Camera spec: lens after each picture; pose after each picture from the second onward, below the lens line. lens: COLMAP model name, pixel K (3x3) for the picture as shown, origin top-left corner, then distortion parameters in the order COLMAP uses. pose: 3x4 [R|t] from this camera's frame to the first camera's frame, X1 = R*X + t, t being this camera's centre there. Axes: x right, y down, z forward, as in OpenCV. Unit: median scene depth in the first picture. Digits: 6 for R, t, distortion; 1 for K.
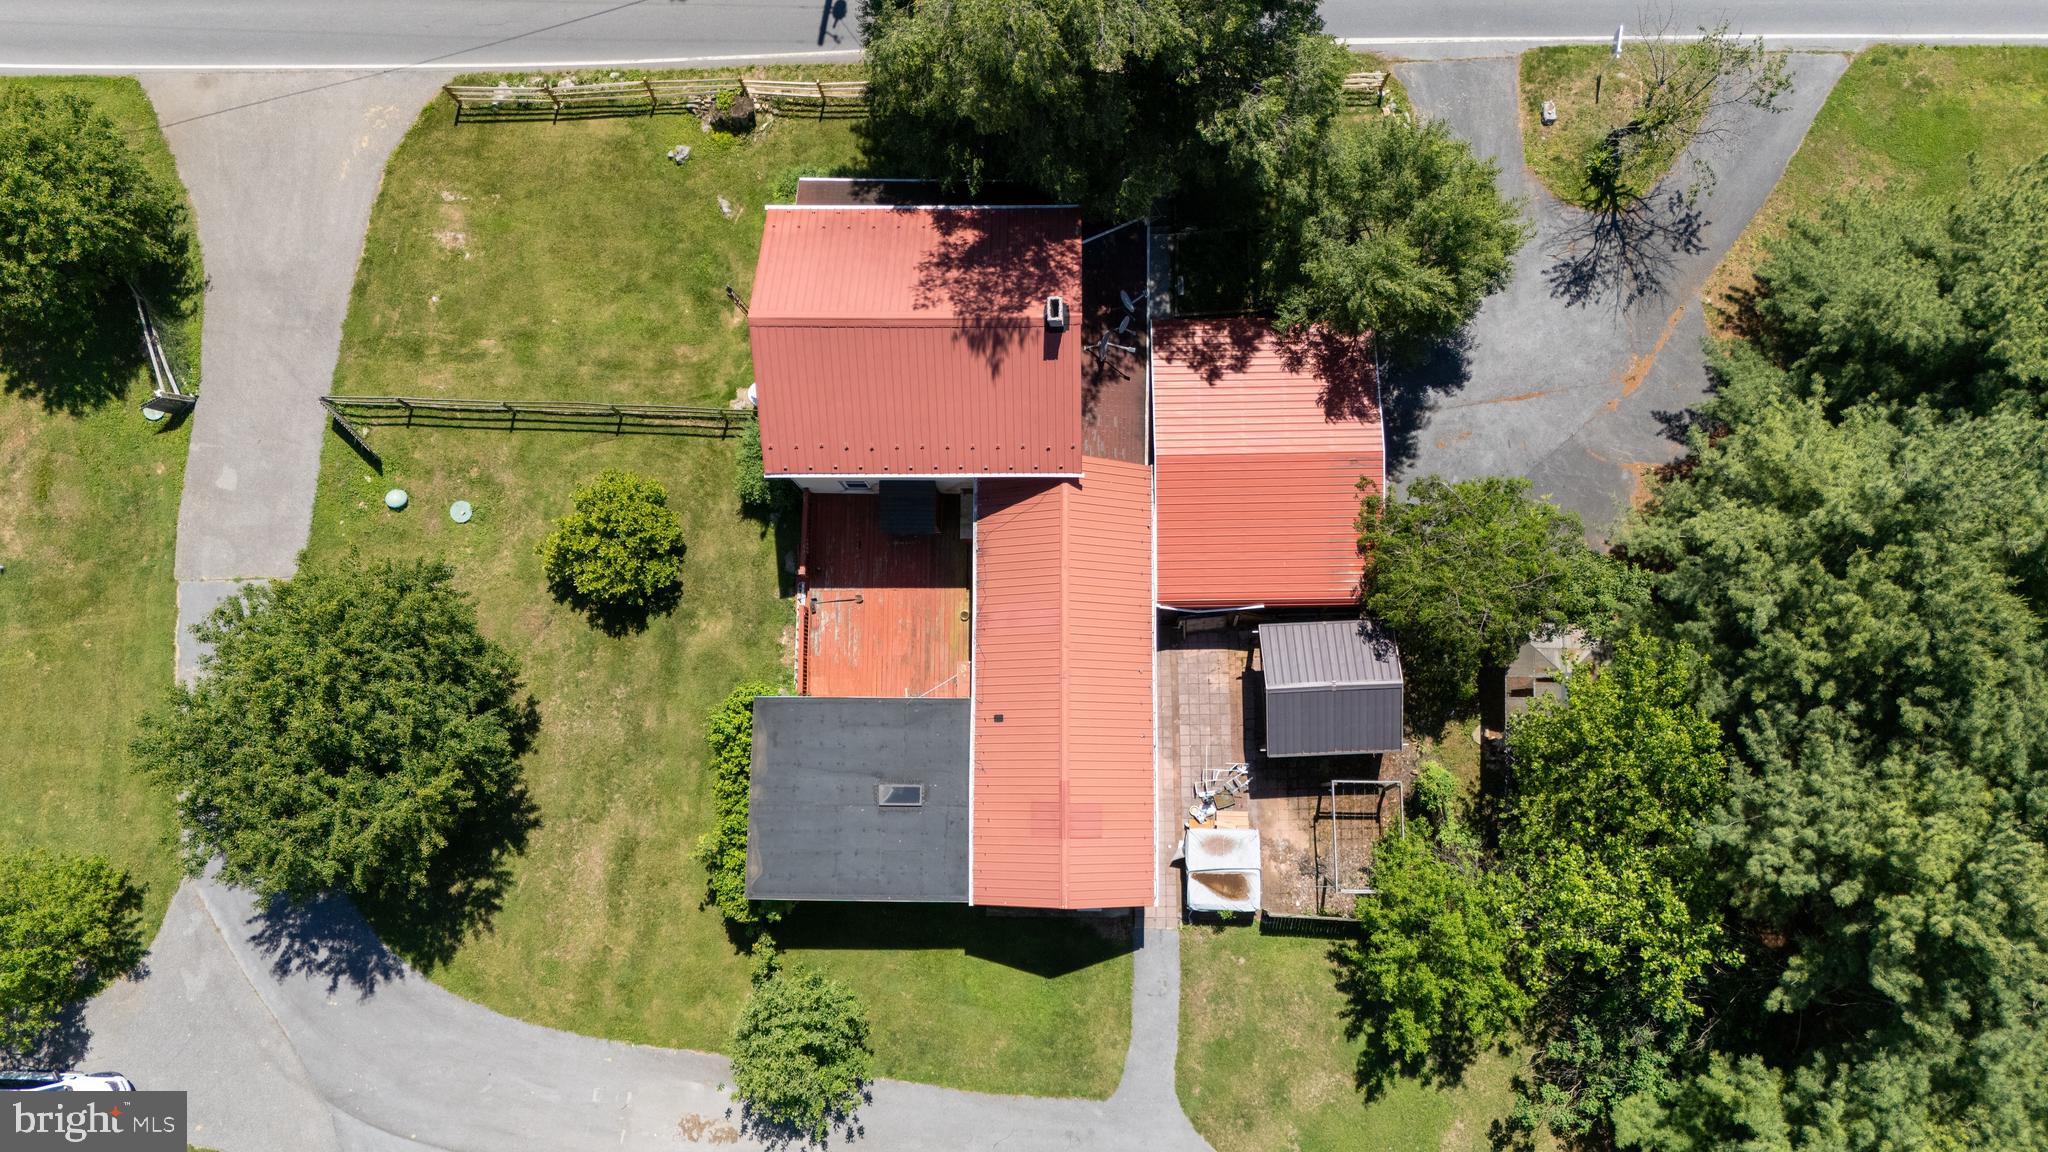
lens RADIAL K [[1496.2, 0, 1029.1], [0, 1496.2, 584.9], [0, 0, 1]] dist [0.126435, -0.160594]
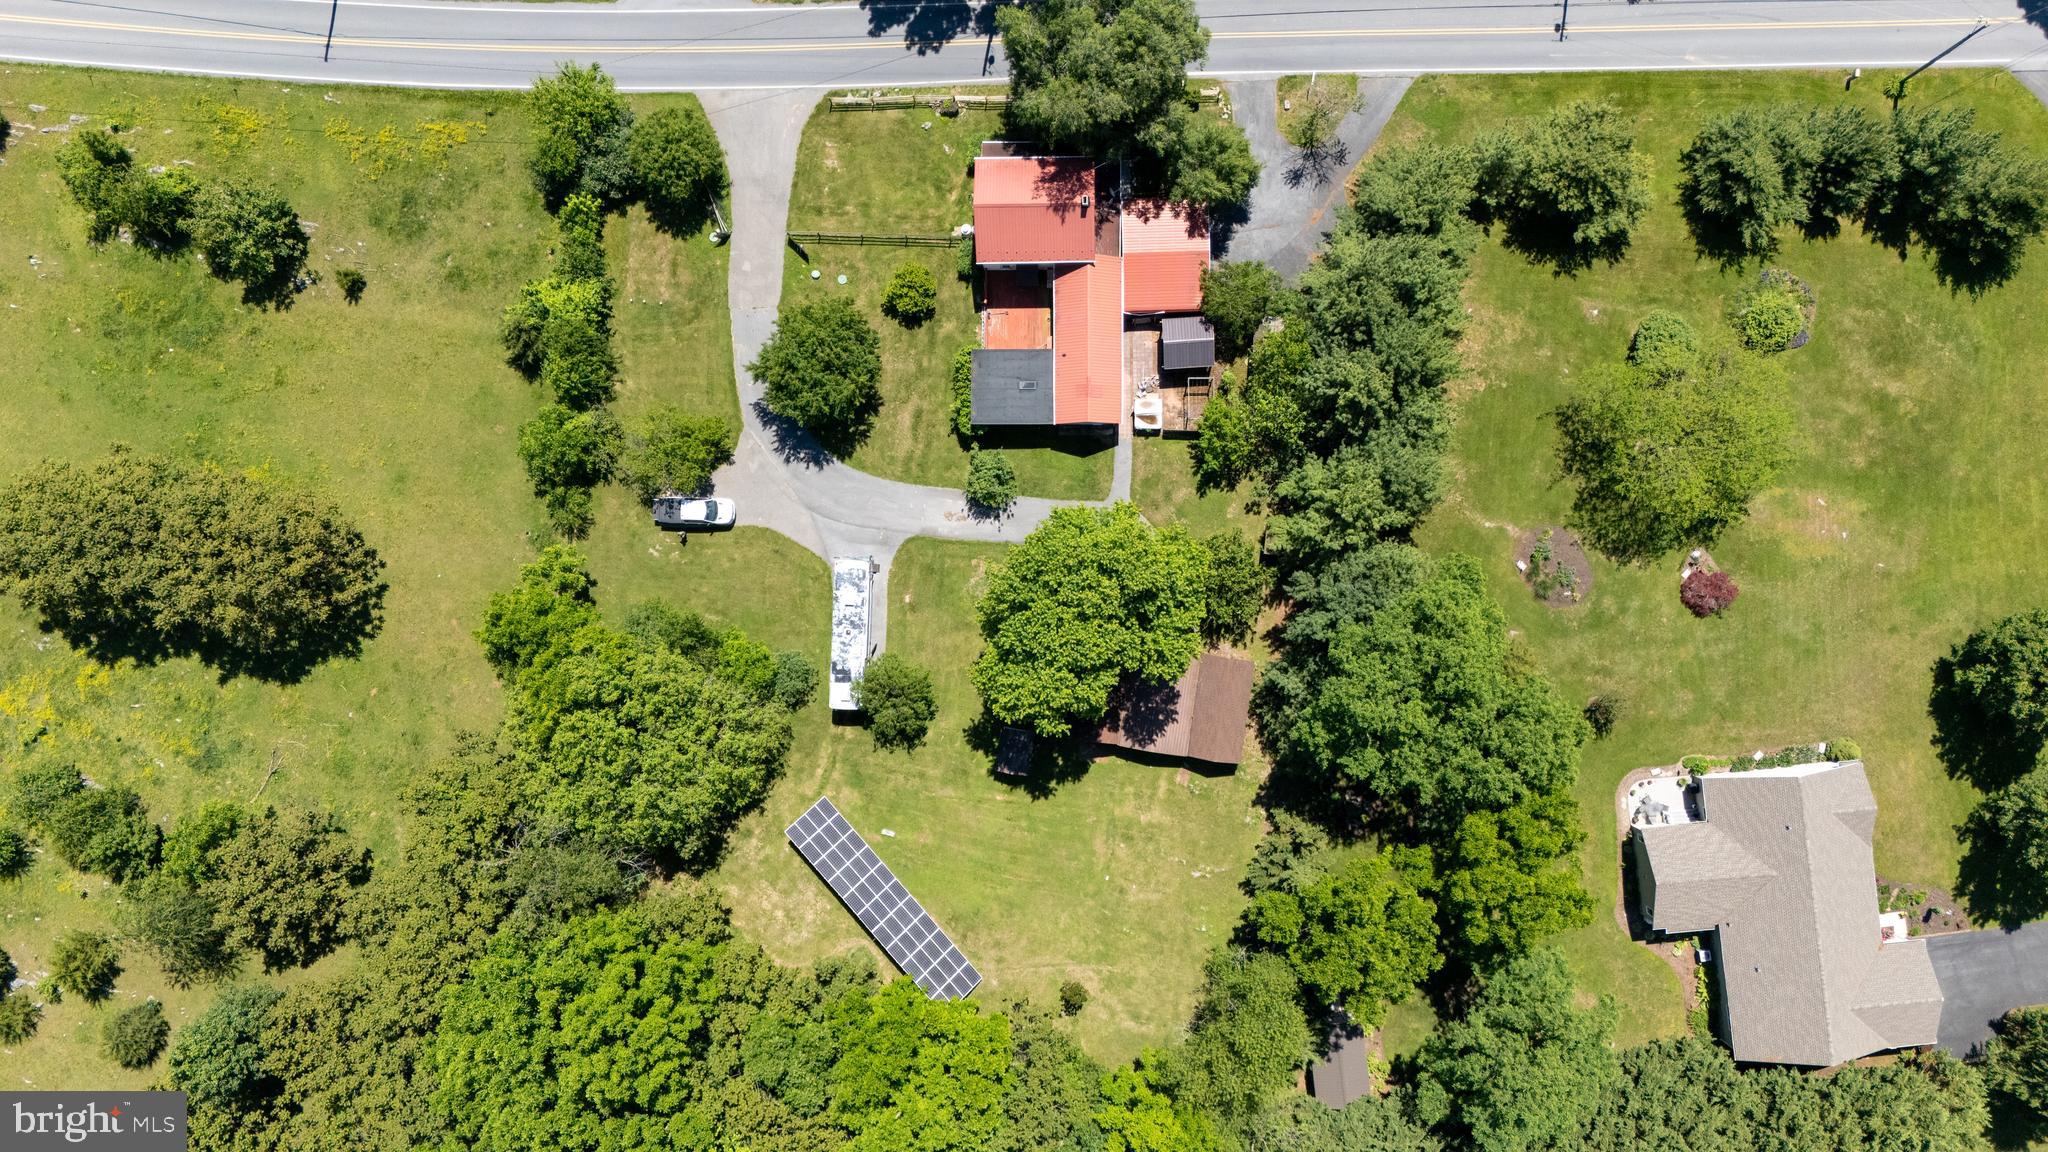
lens RADIAL K [[1470.6, 0, 1032.3], [0, 1470.6, 581.1], [0, 0, 1]] dist [0.188151, -0.548190]
pose [[0.999936, -0.009558, -0.006102, -0.060881], [0.010316, 0.990189, 0.139350, 0.112895], [0.004711, -0.139404, 0.990224, -1.575253]]
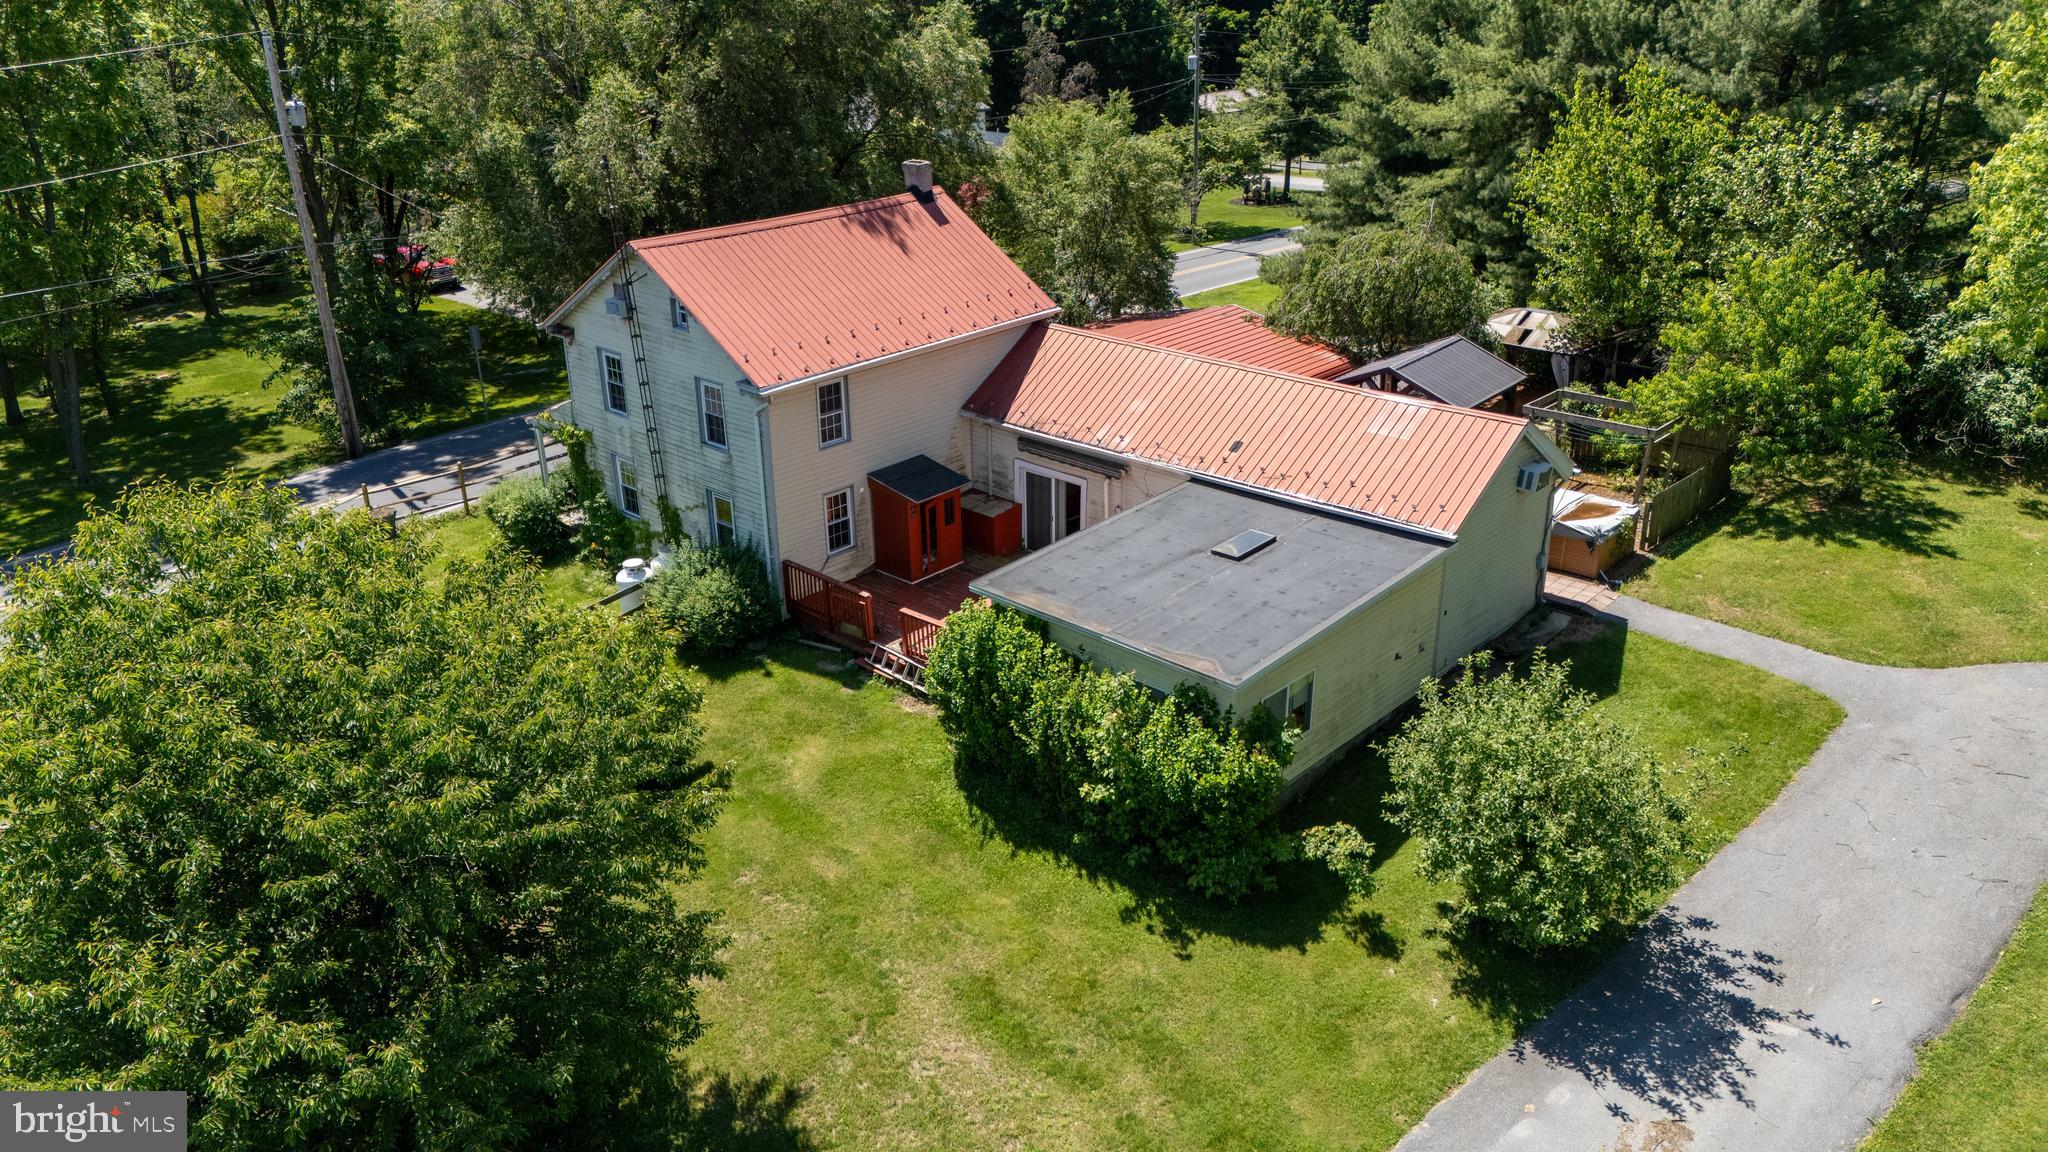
lens RADIAL K [[1496.2, 0, 1029.1], [0, 1496.2, 584.9], [0, 0, 1]] dist [0.126435, -0.160594]
pose [[0.663758, -0.285857, 0.691166, -0.558450], [0.741900, 0.368896, -0.559910, 0.411164], [-0.094915, 0.884422, 0.456935, 0.693625]]
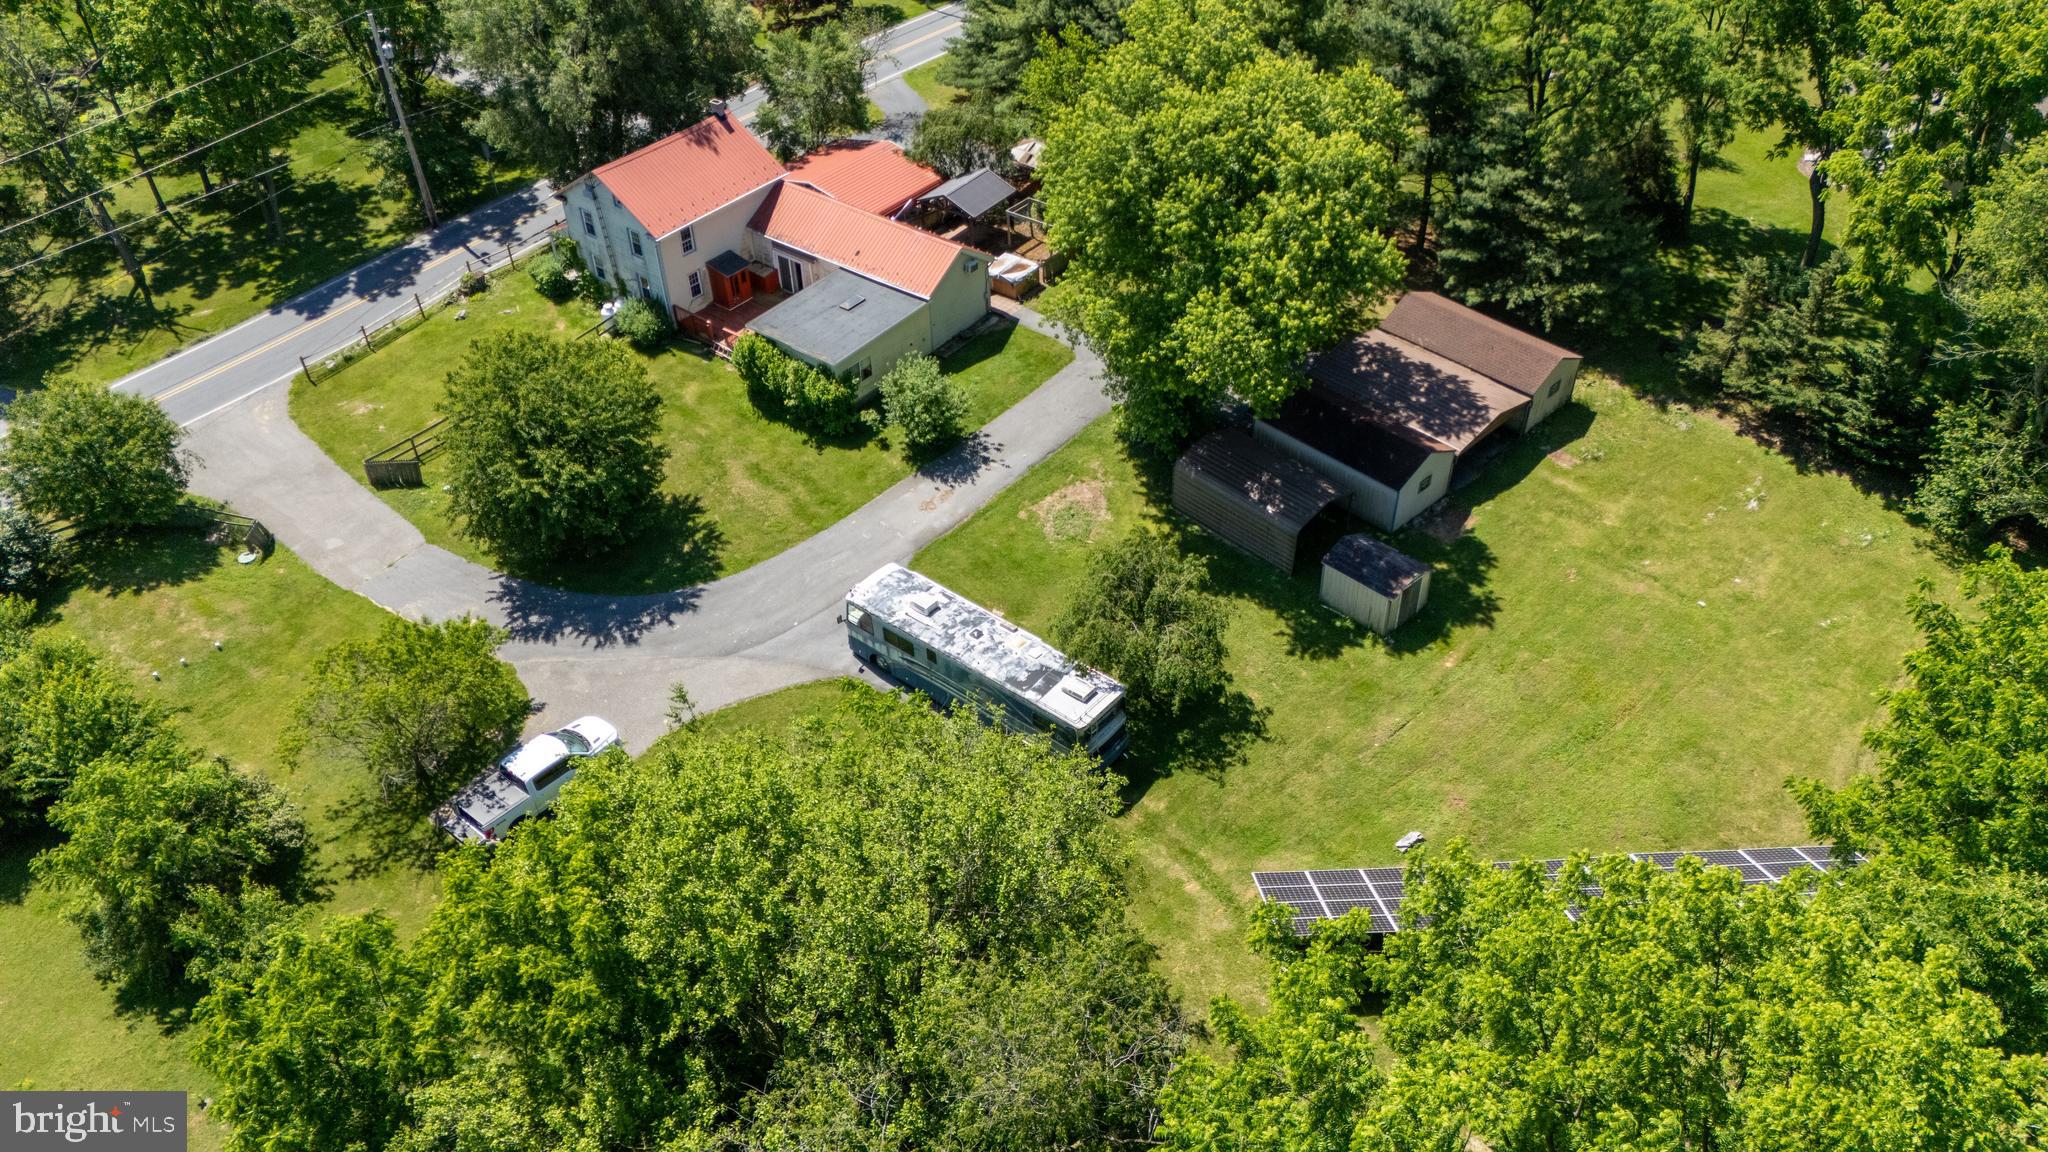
lens RADIAL K [[1496.2, 0, 1029.1], [0, 1496.2, 584.9], [0, 0, 1]] dist [0.126435, -0.160594]
pose [[0.606033, -0.502694, 0.616460, -1.088021], [0.789500, 0.474667, -0.389077, 1.029967], [-0.097026, 0.722489, 0.684541, 0.064355]]
